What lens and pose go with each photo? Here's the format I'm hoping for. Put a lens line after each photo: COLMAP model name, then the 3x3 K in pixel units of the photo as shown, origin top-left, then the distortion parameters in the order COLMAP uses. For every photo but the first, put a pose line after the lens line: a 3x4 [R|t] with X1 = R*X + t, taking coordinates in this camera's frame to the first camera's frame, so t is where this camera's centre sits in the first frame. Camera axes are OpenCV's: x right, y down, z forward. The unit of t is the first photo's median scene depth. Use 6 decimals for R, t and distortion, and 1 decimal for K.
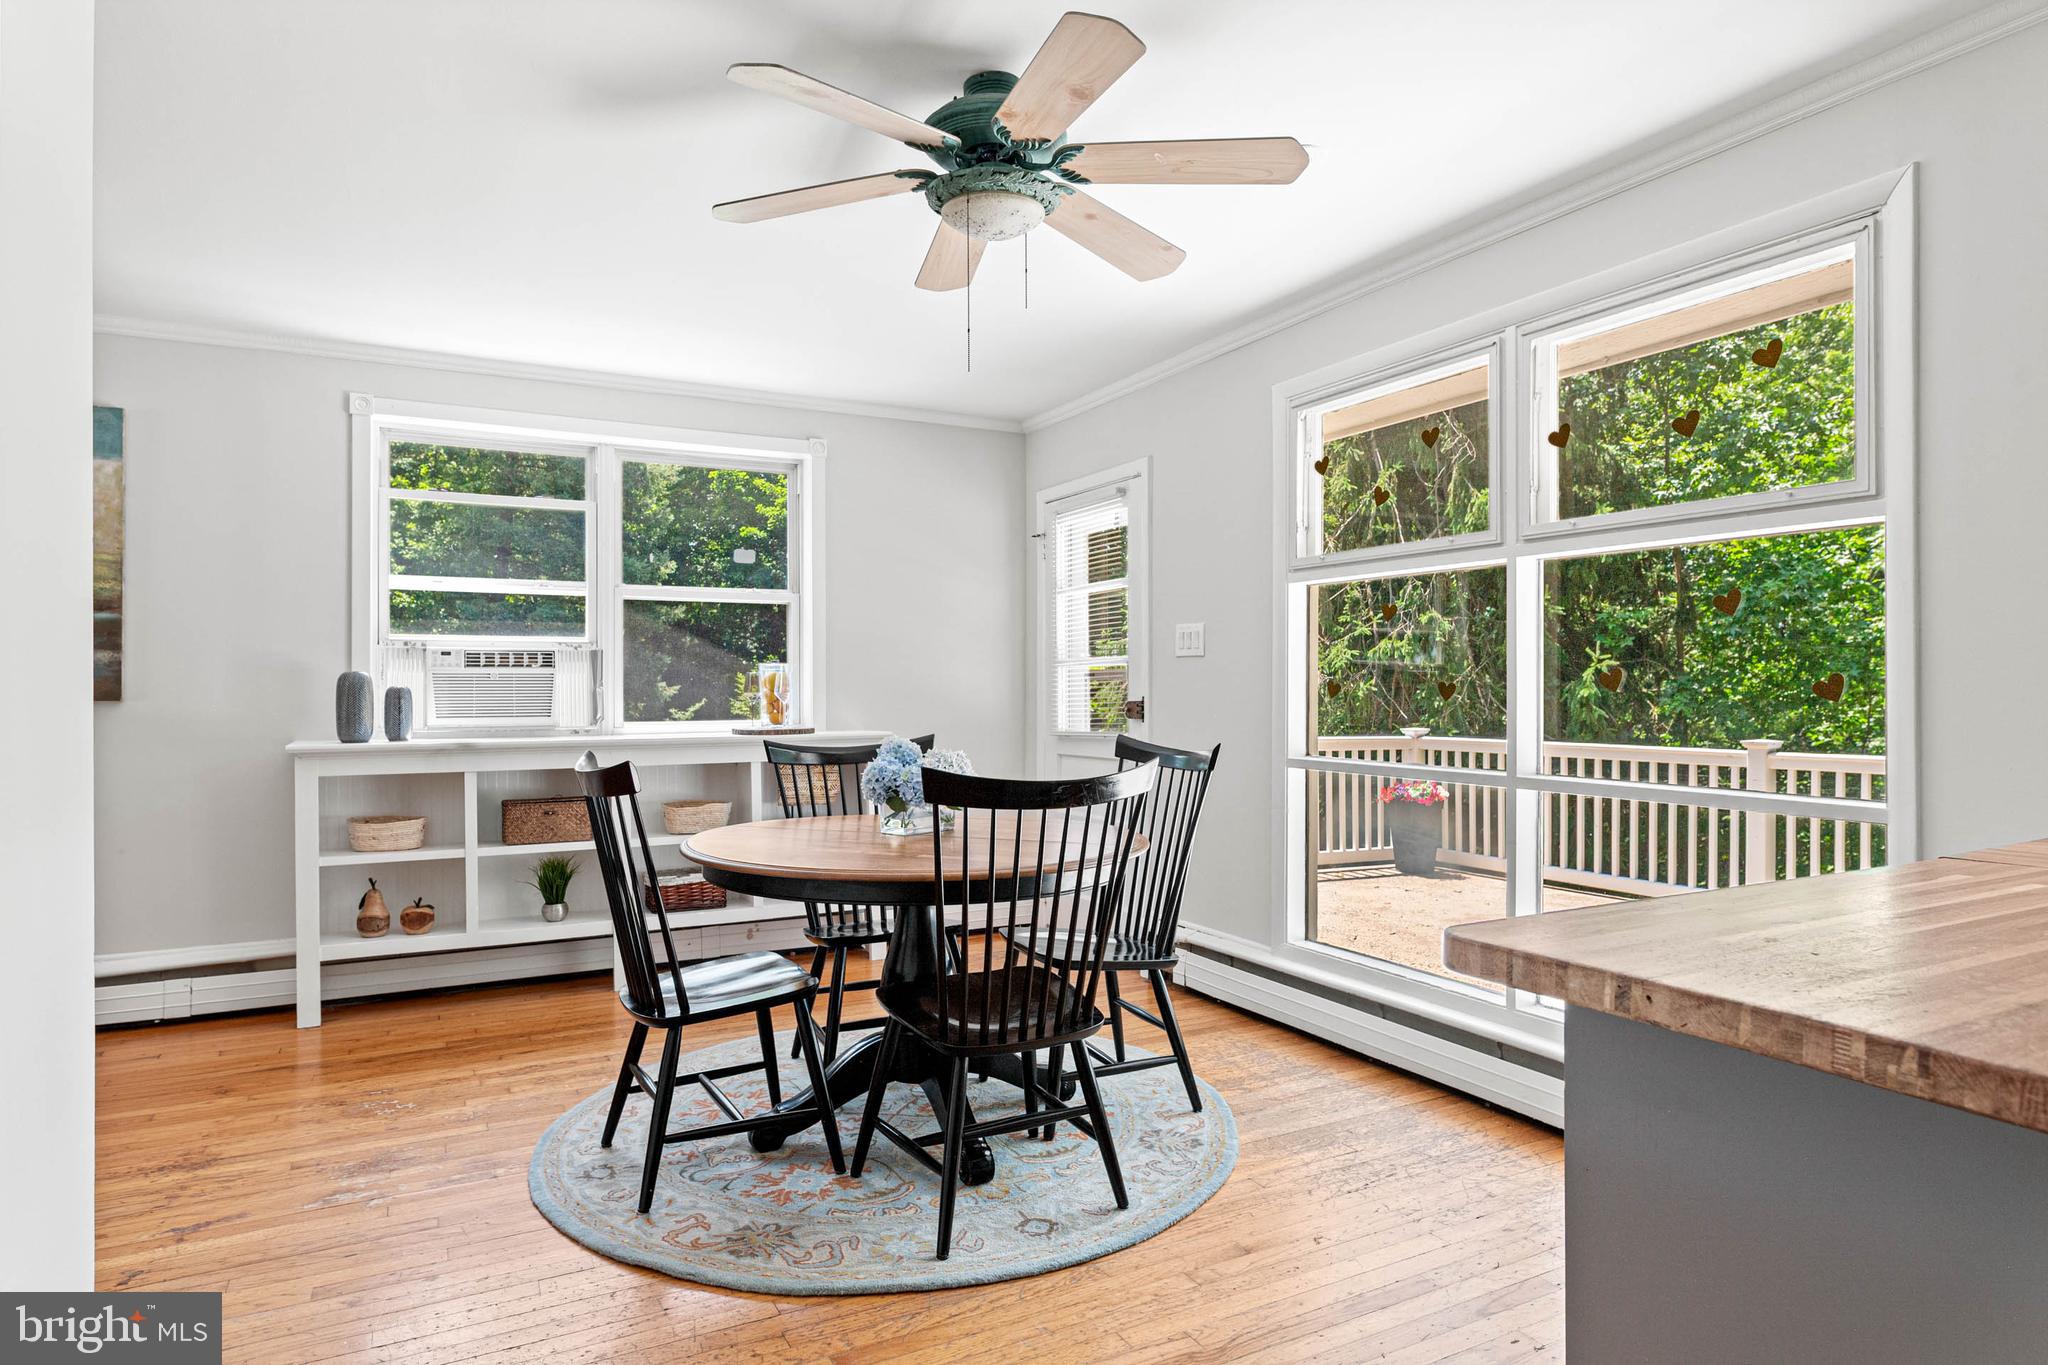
lens RADIAL K [[1173.3, 0, 1025.7], [0, 1173.3, 694.3], [0, 0, 1]] dist [0.001099, -0.001229]
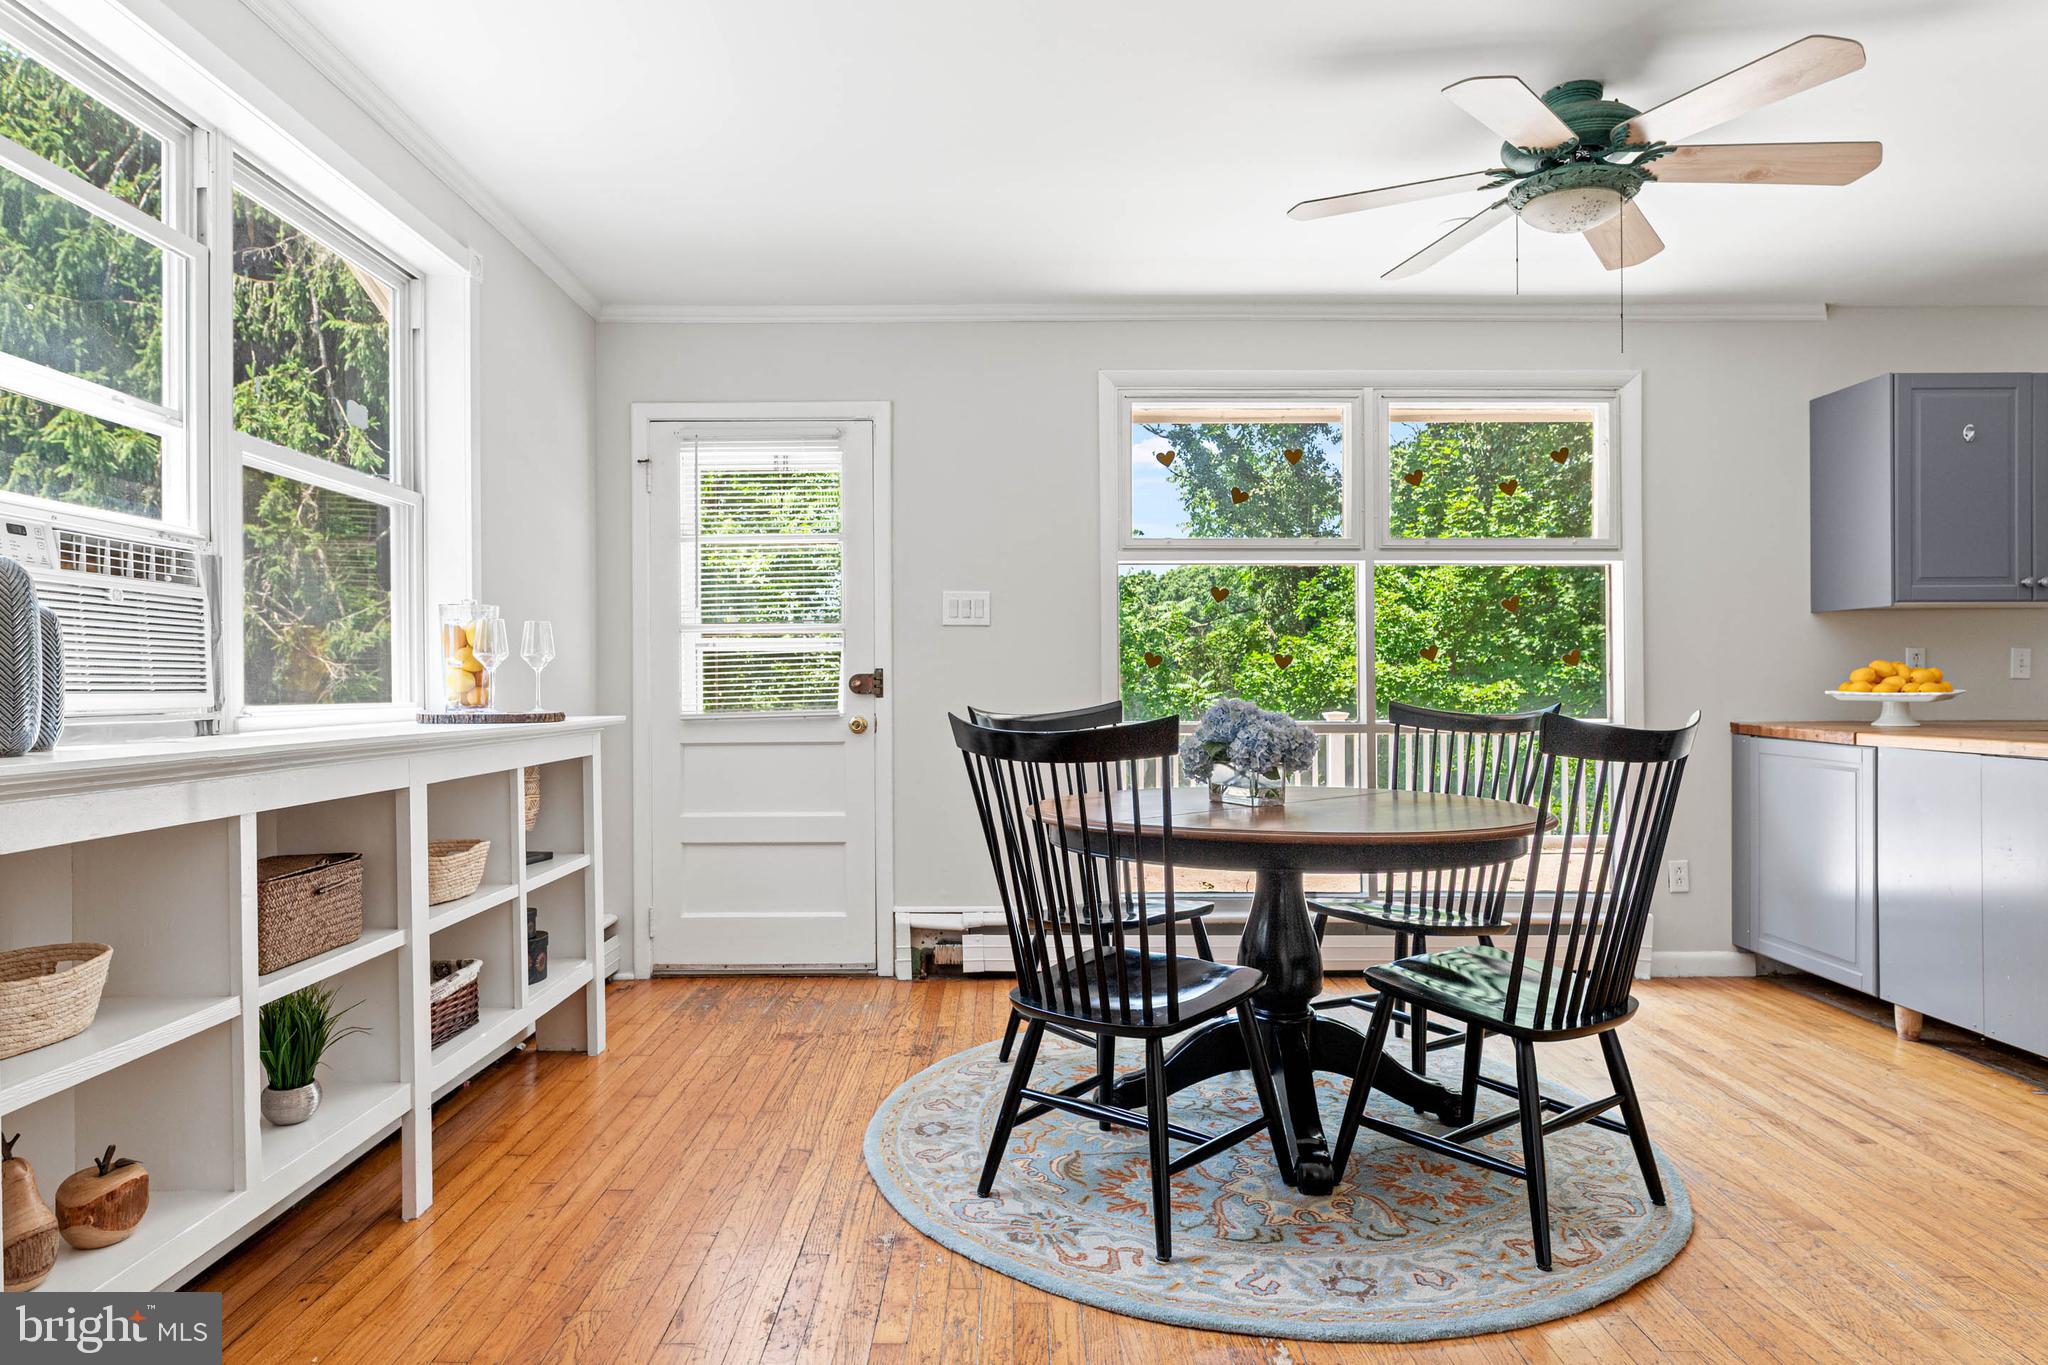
lens RADIAL K [[1173.3, 0, 1018.6], [0, 1173.3, 696.0], [0, 0, 1]] dist [0.001099, -0.001229]
pose [[0.467208, -0.006501, 0.884124, -0.696642], [0.007399, 0.999967, 0.003443, 0.022495], [-0.884116, 0.004933, 0.467241, 0.529064]]
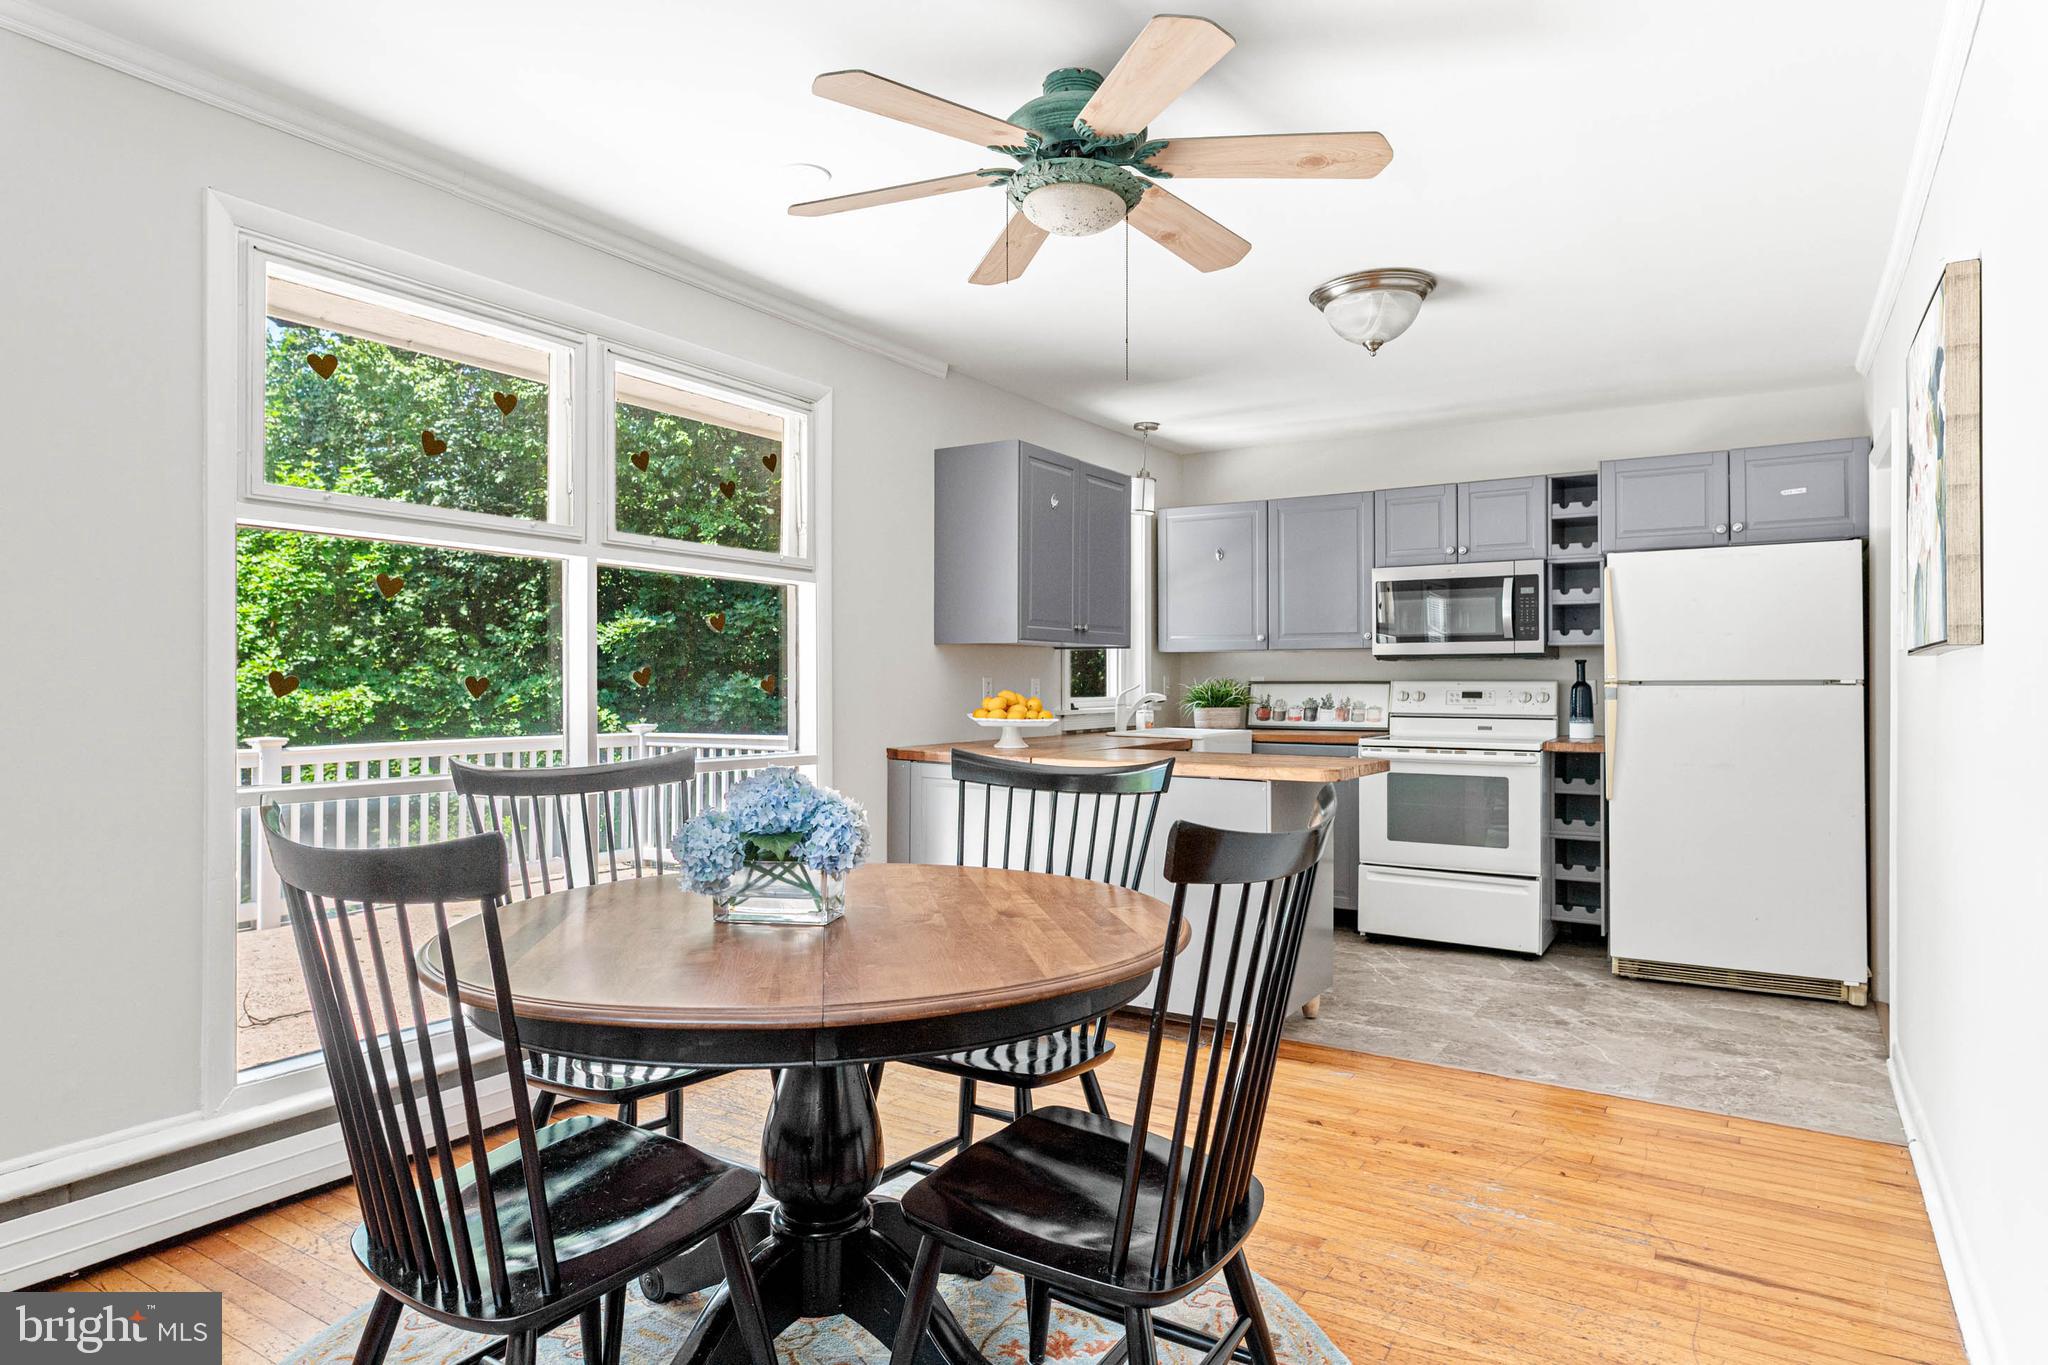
lens RADIAL K [[1173.3, 0, 1018.8], [0, 1173.3, 678.0], [0, 0, 1]] dist [0.001099, -0.001229]
pose [[-0.491049, 0.006147, 0.871110, -0.487514], [0.003820, 0.999981, -0.004903, -0.002598], [-0.871124, 0.000920, -0.491063, 0.857331]]
